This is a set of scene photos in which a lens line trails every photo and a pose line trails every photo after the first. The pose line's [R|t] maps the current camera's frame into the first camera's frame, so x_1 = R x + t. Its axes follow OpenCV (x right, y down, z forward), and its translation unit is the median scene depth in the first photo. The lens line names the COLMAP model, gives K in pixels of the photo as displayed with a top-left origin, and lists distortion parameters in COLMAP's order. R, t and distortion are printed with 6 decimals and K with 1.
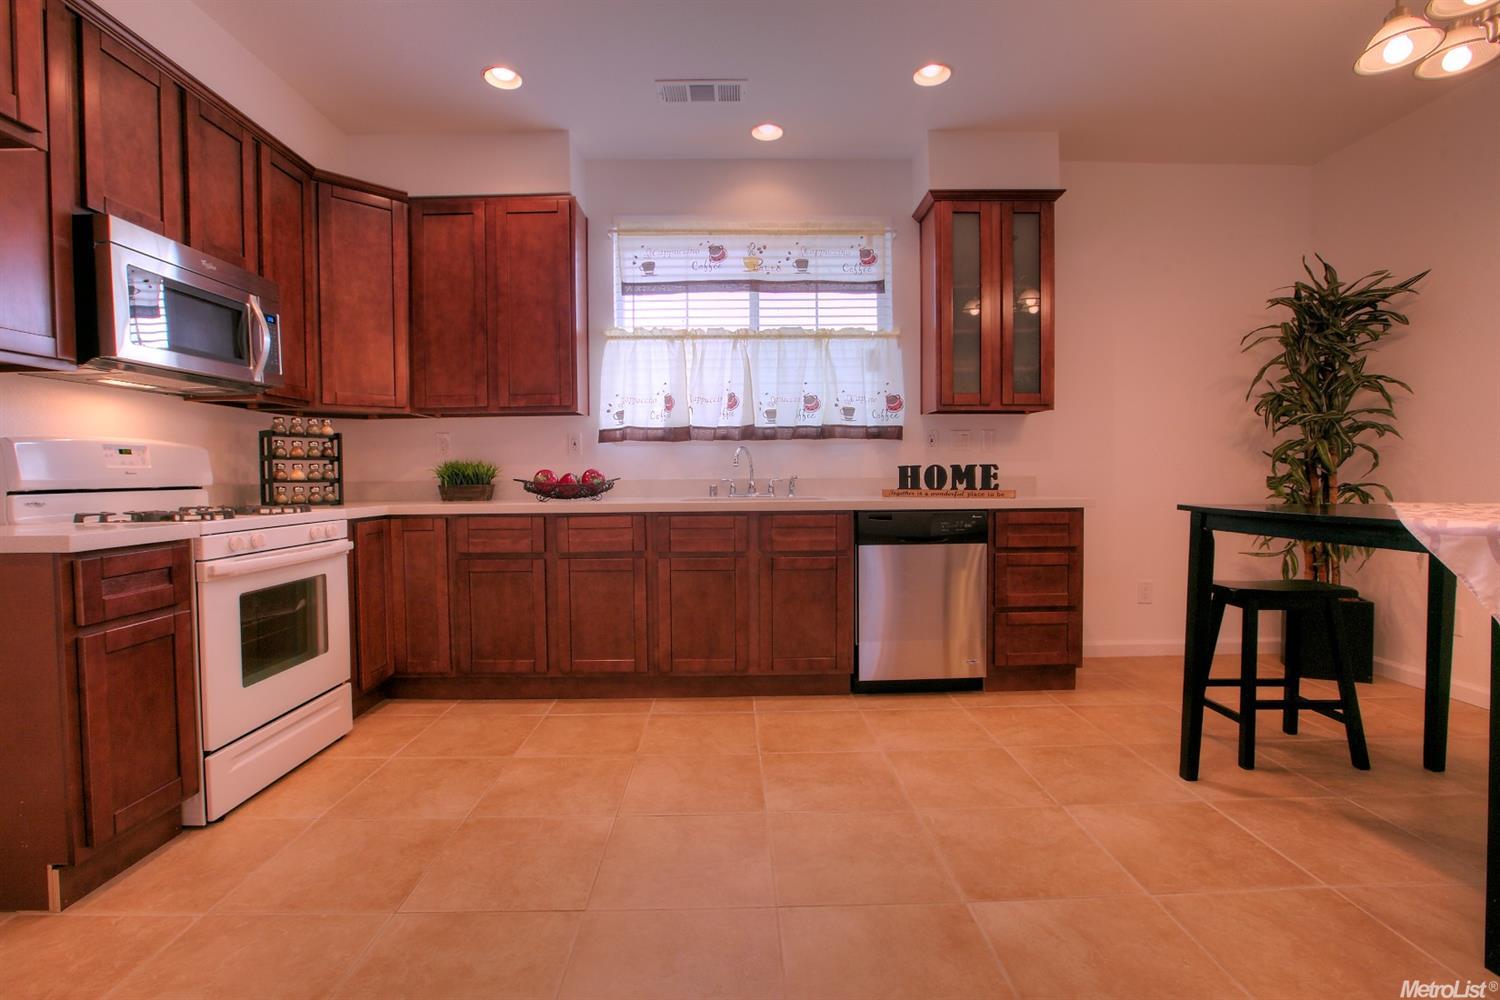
lens RADIAL K [[685.7, 0, 734.8], [0, 685.7, 496.2], [0, 0, 1]] dist [-0.040371, 0.011126]
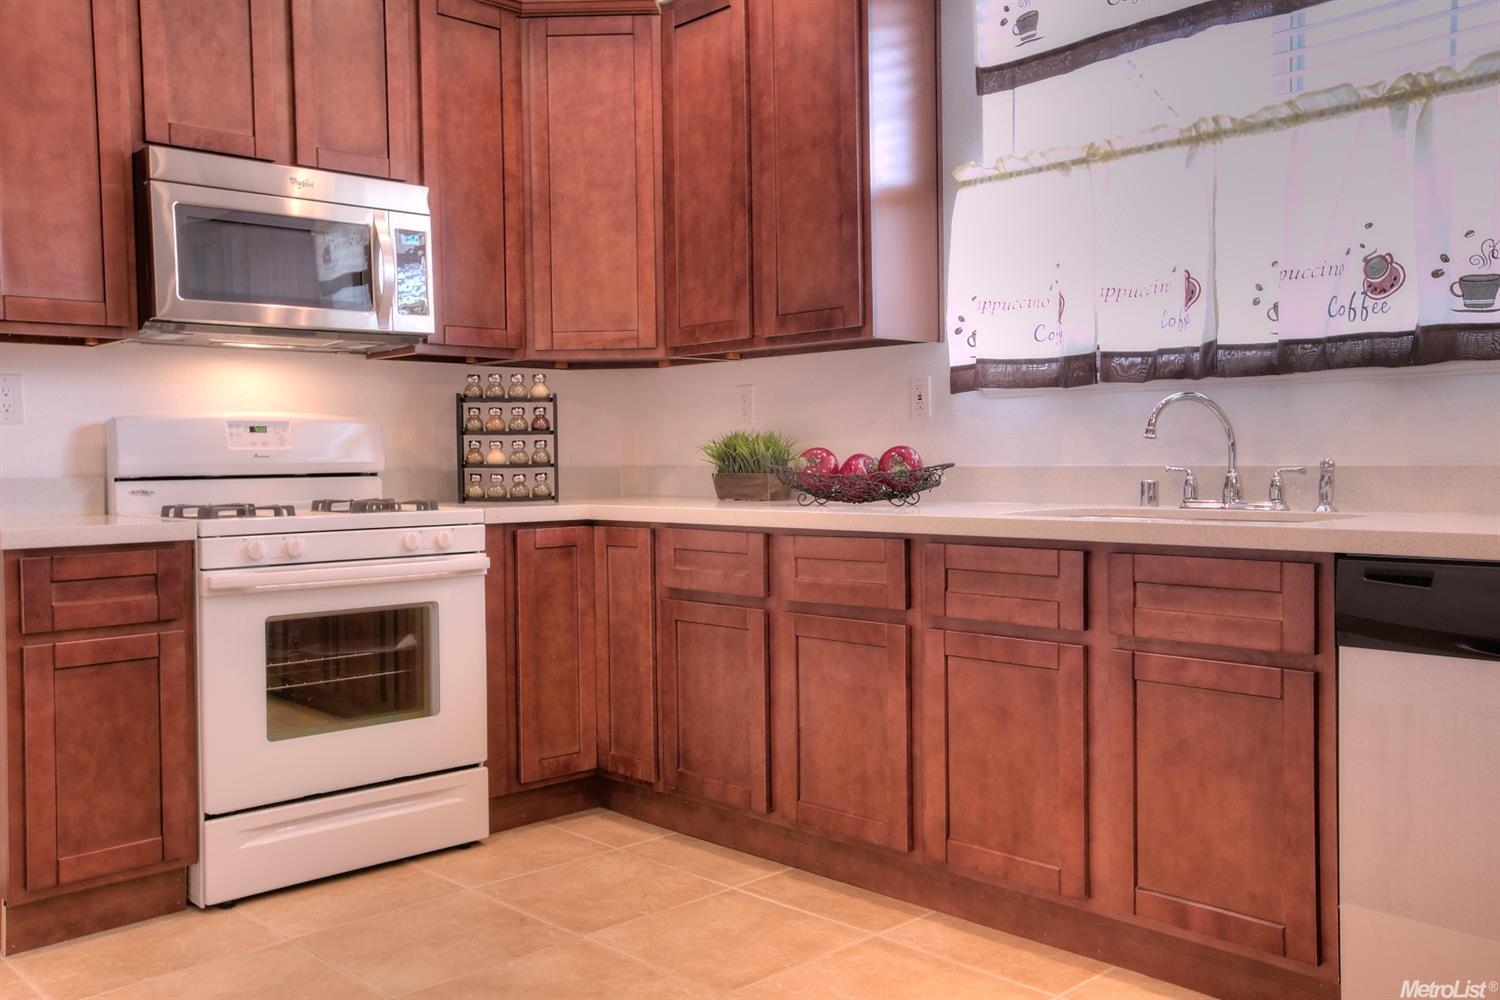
lens RADIAL K [[1303.6, 0, 743.1], [0, 1303.6, 492.6], [0, 0, 1]] dist [0.009483, 0.045447]
pose [[0.687145, 0.022383, -0.726175, 0.465781], [-0.018680, 0.999739, 0.013139, -0.016022], [0.726280, 0.004536, 0.687384, 0.251501]]
